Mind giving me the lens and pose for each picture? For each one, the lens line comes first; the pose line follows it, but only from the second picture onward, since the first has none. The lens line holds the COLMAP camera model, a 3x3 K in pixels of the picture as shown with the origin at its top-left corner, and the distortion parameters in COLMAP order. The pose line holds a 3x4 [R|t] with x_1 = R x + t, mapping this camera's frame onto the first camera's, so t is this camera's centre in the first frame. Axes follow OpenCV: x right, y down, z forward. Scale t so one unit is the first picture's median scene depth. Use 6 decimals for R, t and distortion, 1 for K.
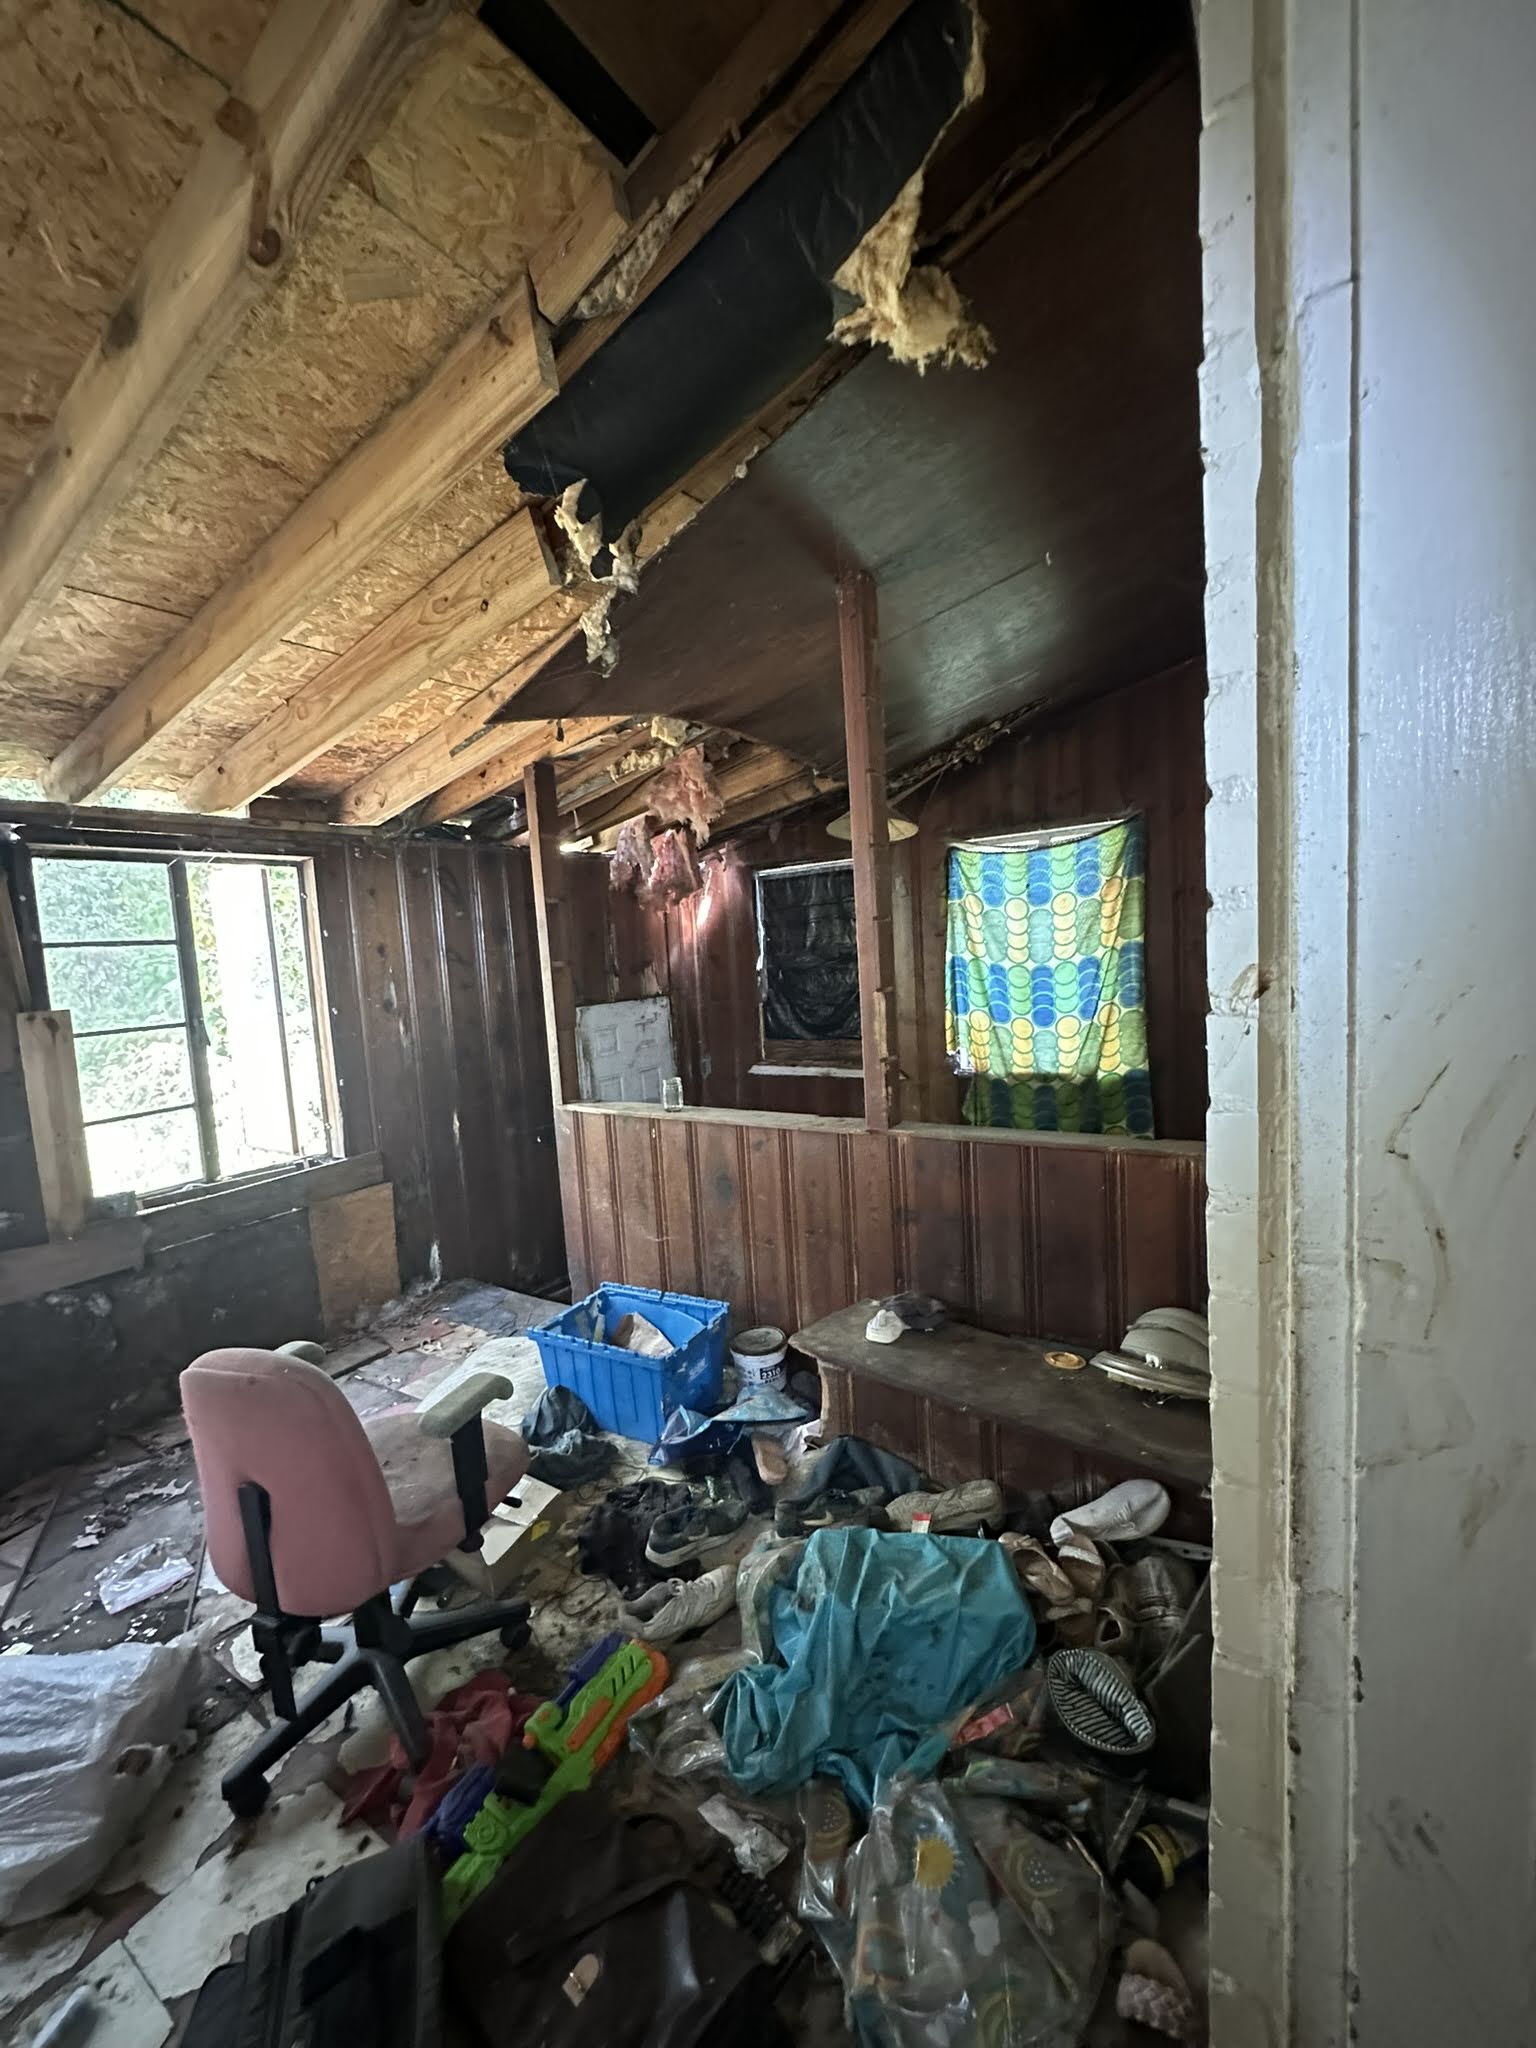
lens RADIAL K [[819.2, 0, 767.5], [0, 819.2, 1023.3], [0, 0, 1]] dist [-0.004576, 0.000969]
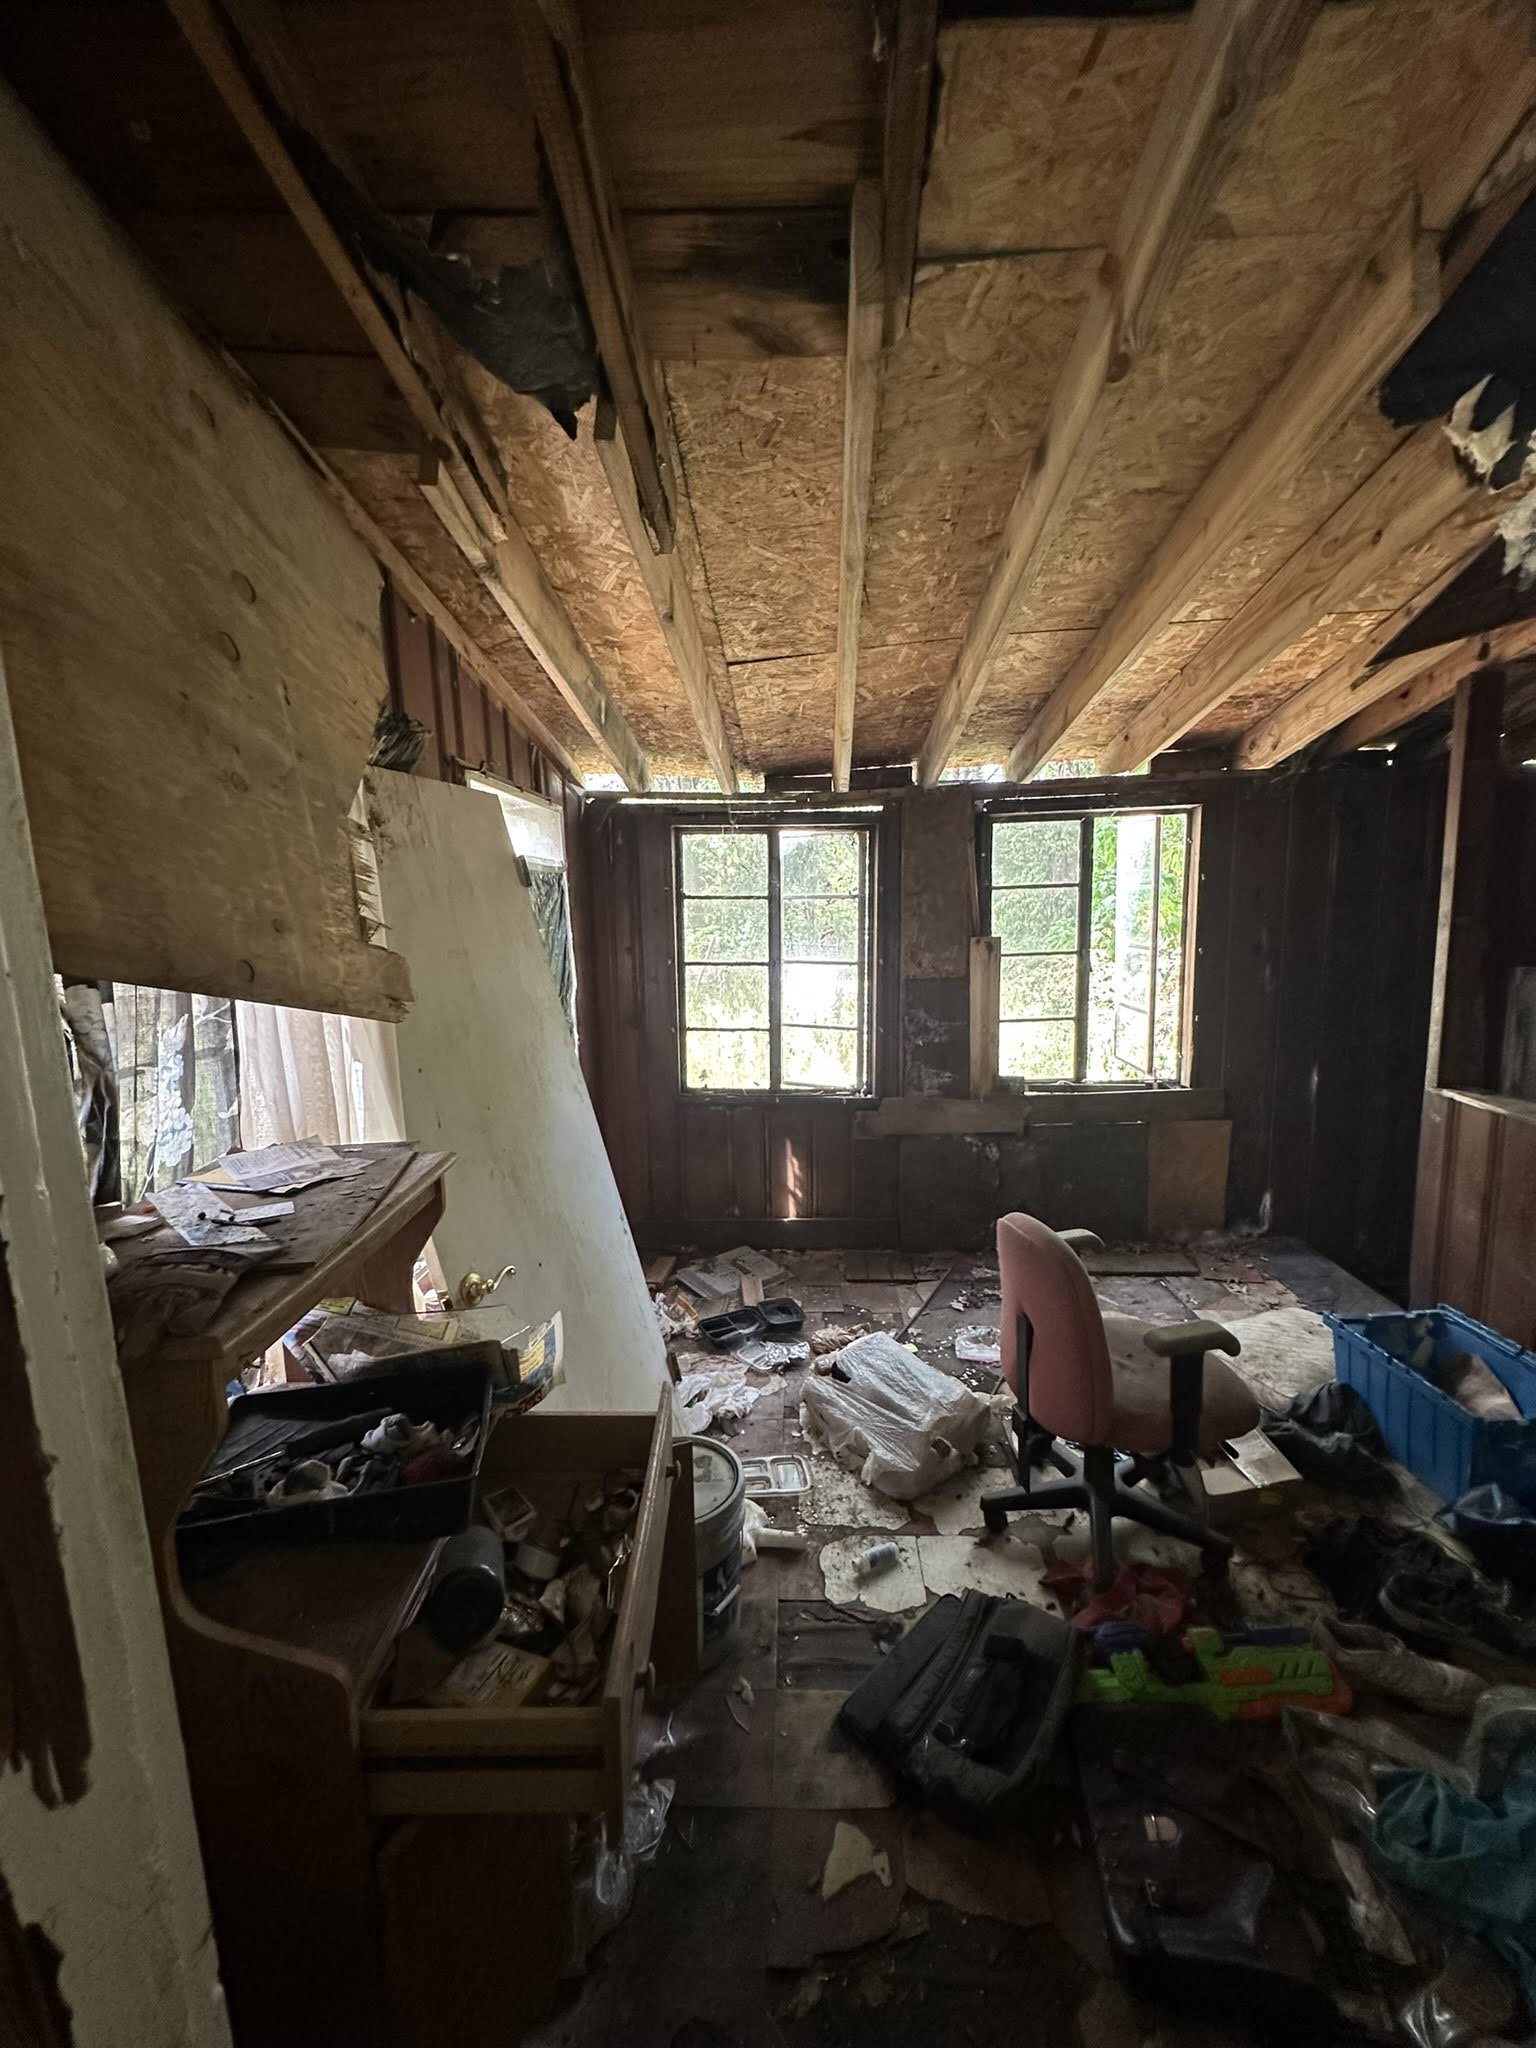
lens RADIAL K [[819.2, 0, 767.5], [0, 819.2, 1023.3], [0, 0, 1]] dist [-0.004576, 0.000969]
pose [[0.508836, 0.167629, -0.844385, 0.147545], [-0.076028, 0.985776, 0.149883, -0.059165], [0.857500, -0.012069, 0.514343, -0.043303]]
